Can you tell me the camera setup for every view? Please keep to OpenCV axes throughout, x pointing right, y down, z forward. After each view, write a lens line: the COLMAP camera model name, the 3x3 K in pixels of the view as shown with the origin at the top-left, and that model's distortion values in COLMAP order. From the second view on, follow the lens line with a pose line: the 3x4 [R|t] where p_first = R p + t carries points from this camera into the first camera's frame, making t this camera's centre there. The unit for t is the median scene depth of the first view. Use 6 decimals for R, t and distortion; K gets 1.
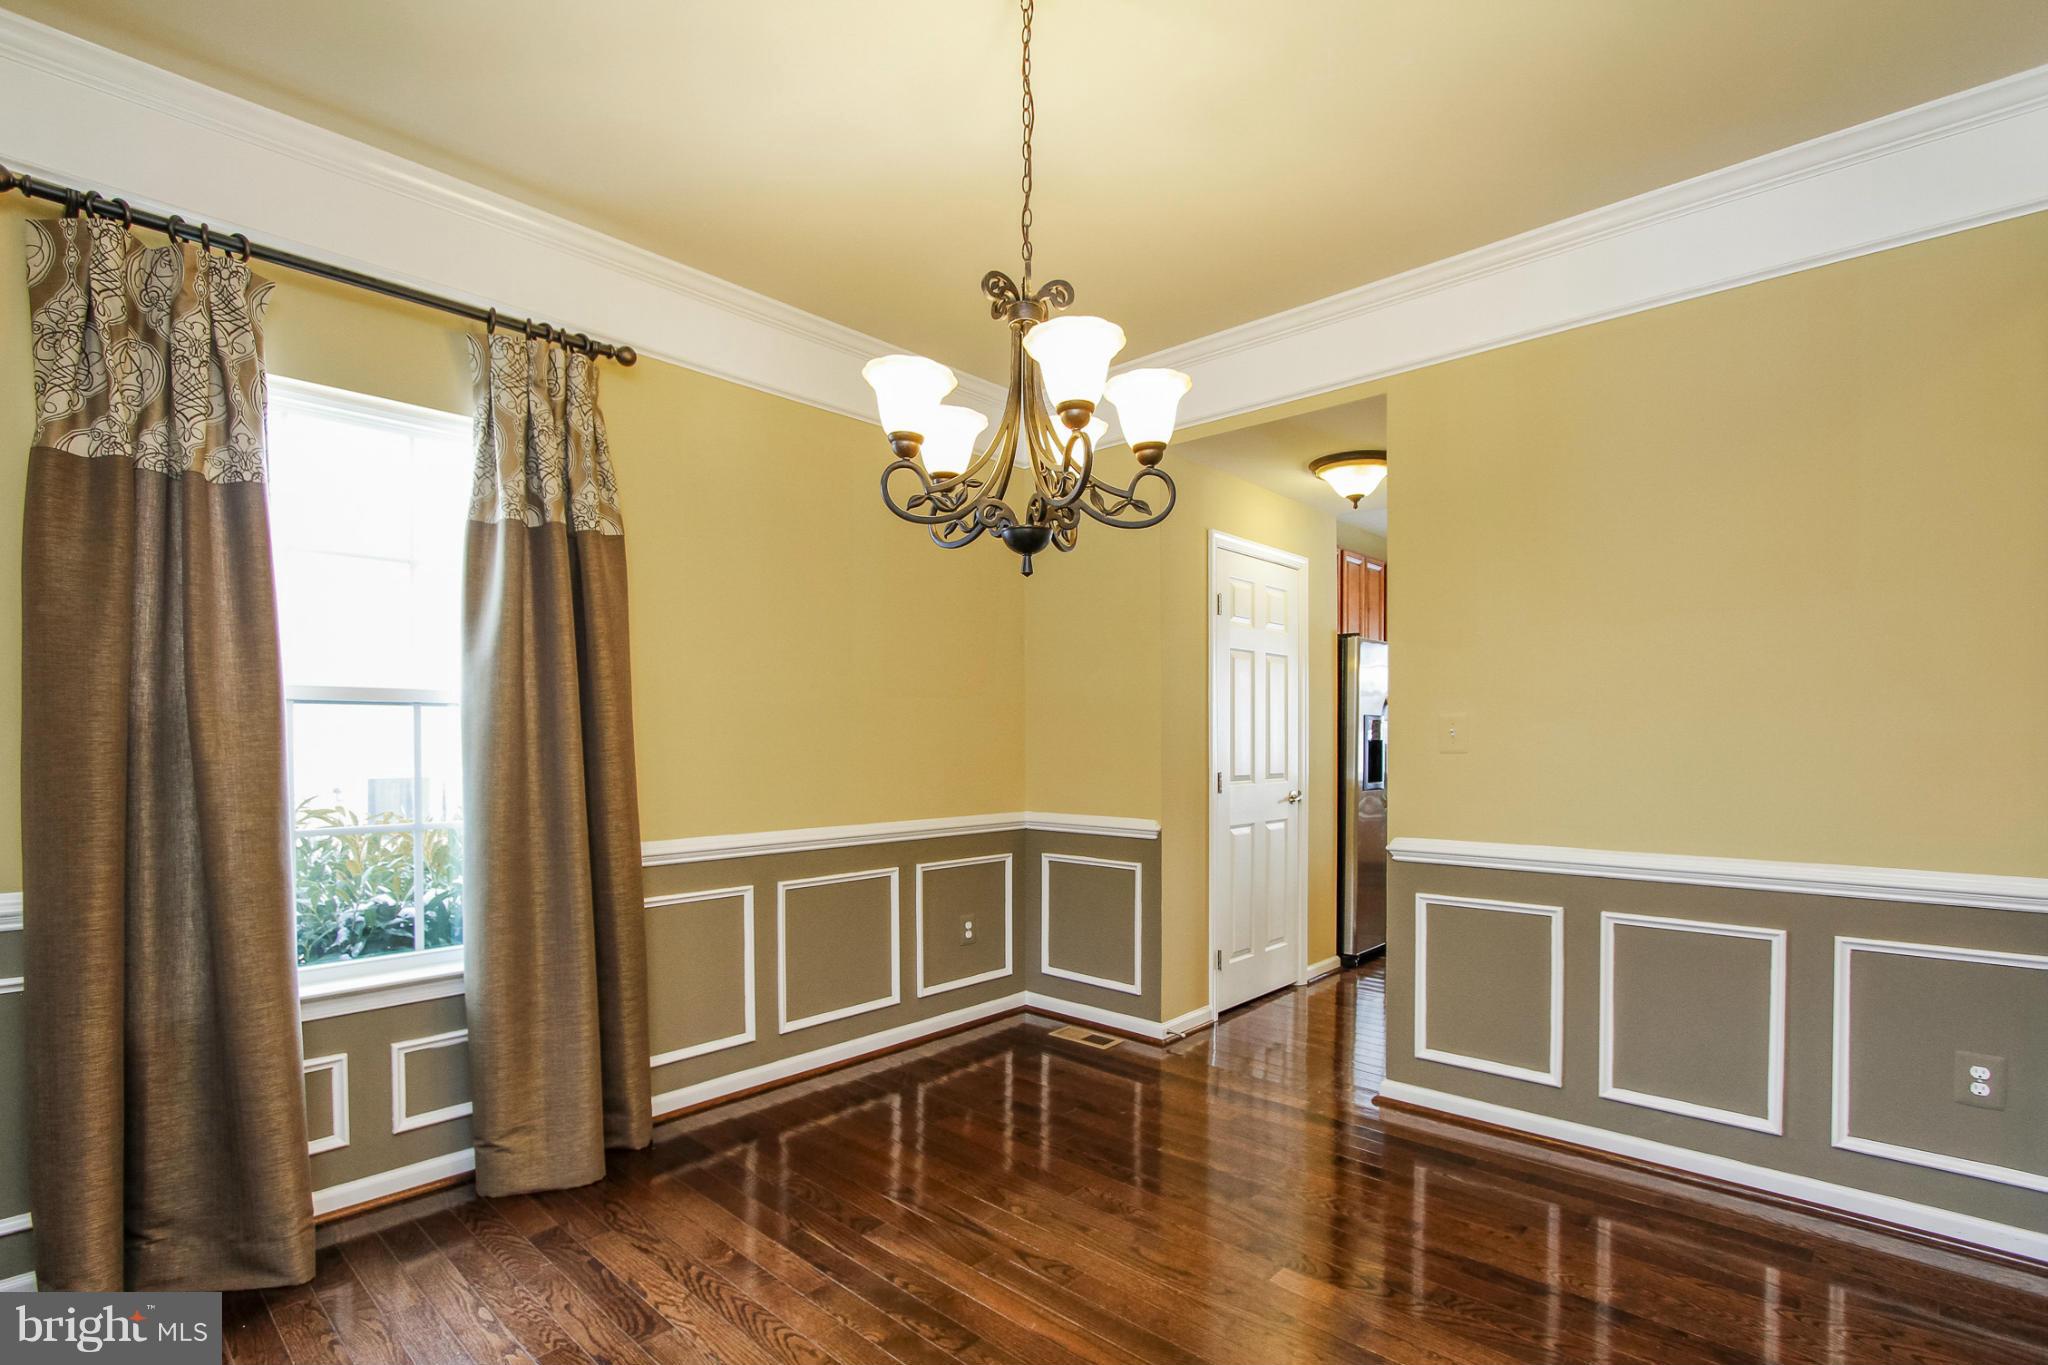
lens RADIAL K [[958.2, 0, 983.2], [0, 958.2, 747.0], [0, 0, 1]] dist [-0.020119, -0.000001]
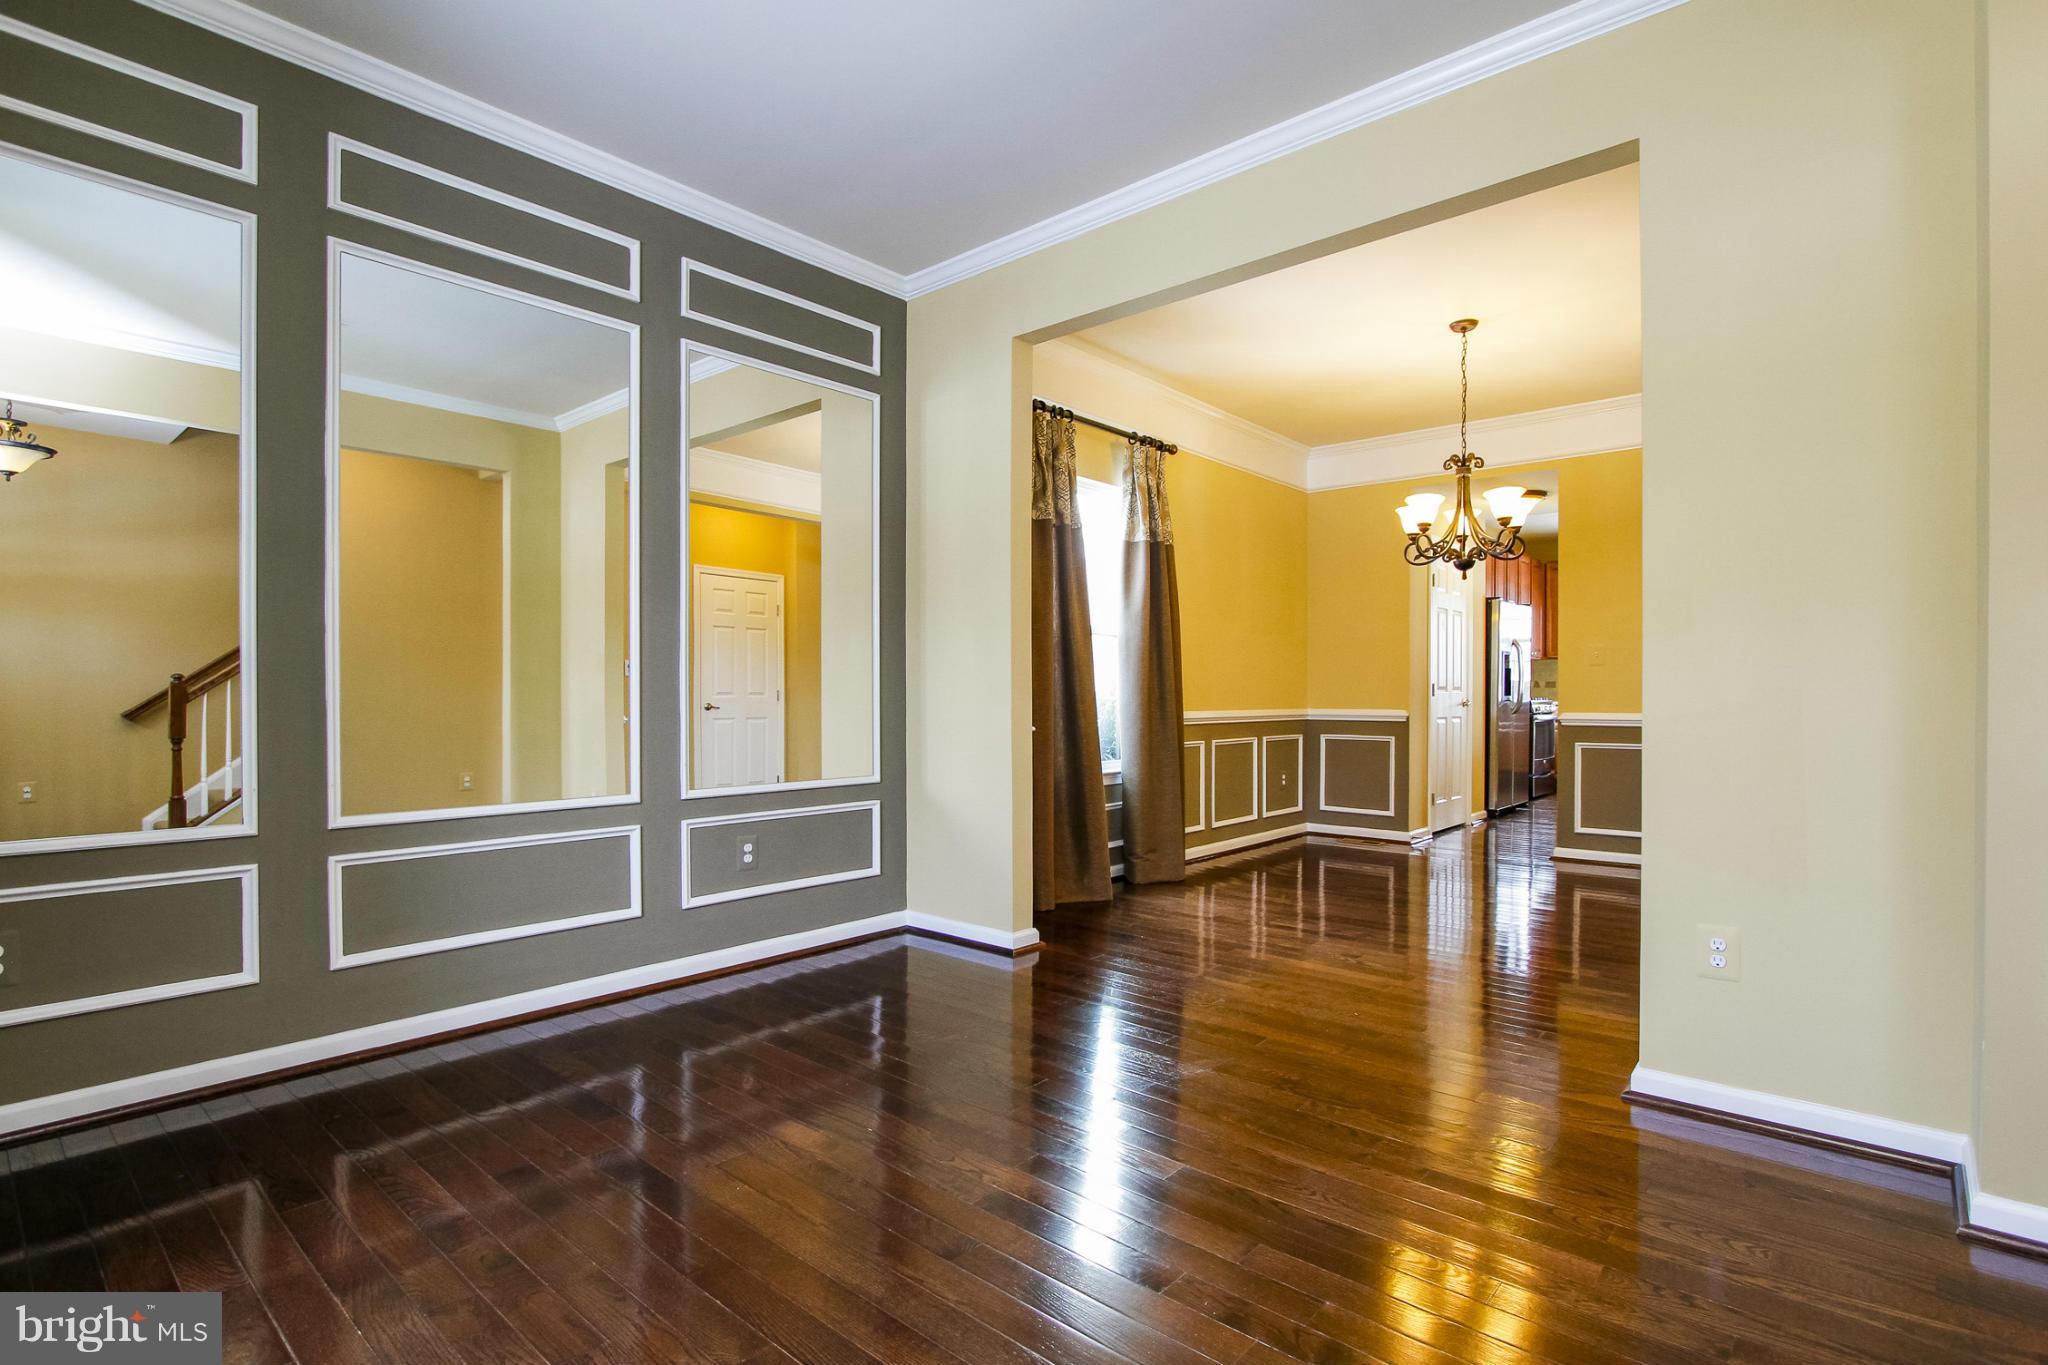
lens RADIAL K [[958.2, 0, 1031.9], [0, 958.2, 684.2], [0, 0, 1]] dist [-0.020119, -0.000001]
pose [[0.999176, 0.003301, 0.040448, -0.541445], [-0.002703, 0.999886, -0.014827, 0.058540], [-0.040493, 0.014705, 0.999072, -0.639897]]
